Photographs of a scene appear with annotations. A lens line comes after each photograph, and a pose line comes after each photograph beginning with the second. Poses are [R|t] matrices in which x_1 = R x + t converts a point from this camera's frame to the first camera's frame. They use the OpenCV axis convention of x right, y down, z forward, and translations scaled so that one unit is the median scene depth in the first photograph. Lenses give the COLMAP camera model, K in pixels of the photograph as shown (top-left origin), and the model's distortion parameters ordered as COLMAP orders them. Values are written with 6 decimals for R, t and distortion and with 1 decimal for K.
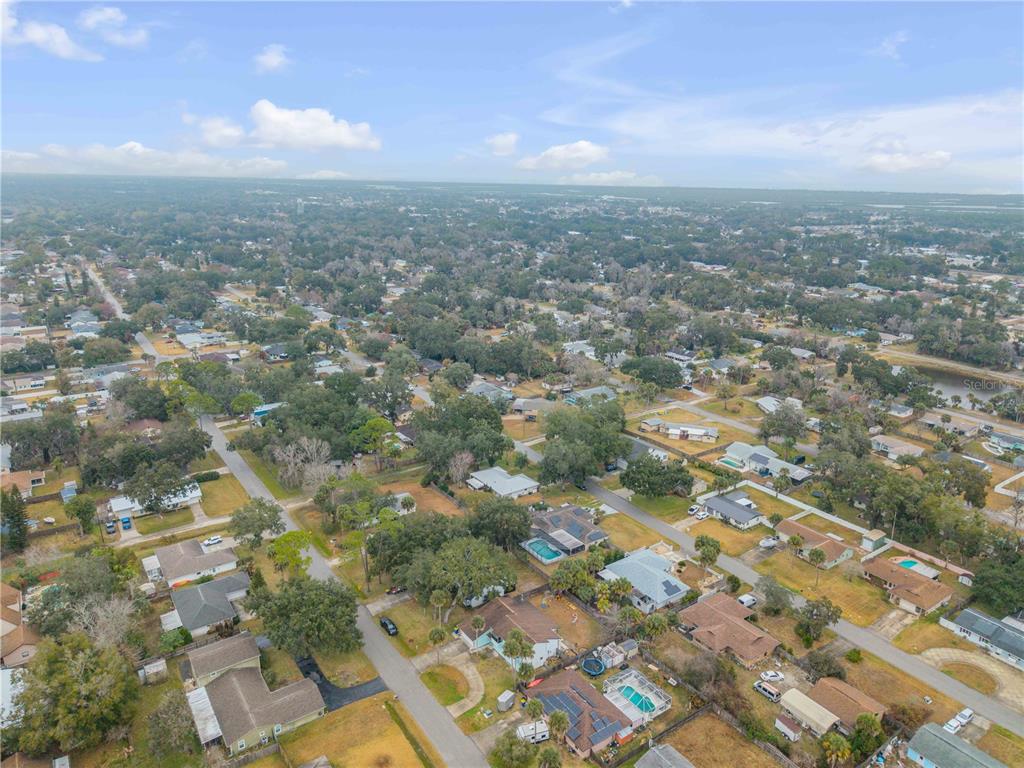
lens RADIAL K [[699.6, 0, 512.0], [0, 699.6, 384.0], [0, 0, 1]] dist [0.004536, -0.007323]
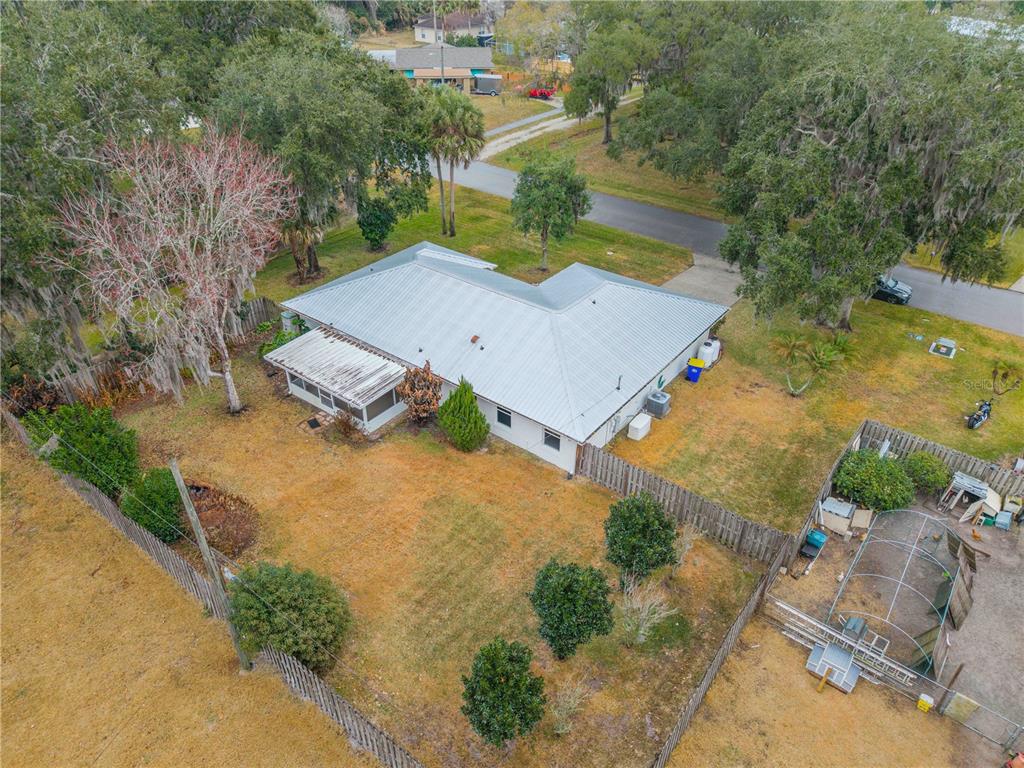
lens RADIAL K [[699.6, 0, 512.0], [0, 699.6, 384.0], [0, 0, 1]] dist [0.004536, -0.007323]
pose [[0.950394, -0.180601, 0.253247, -0.054005], [0.103468, 0.951367, 0.290163, 0.105855], [-0.293335, -0.249566, 0.922860, 0.839815]]
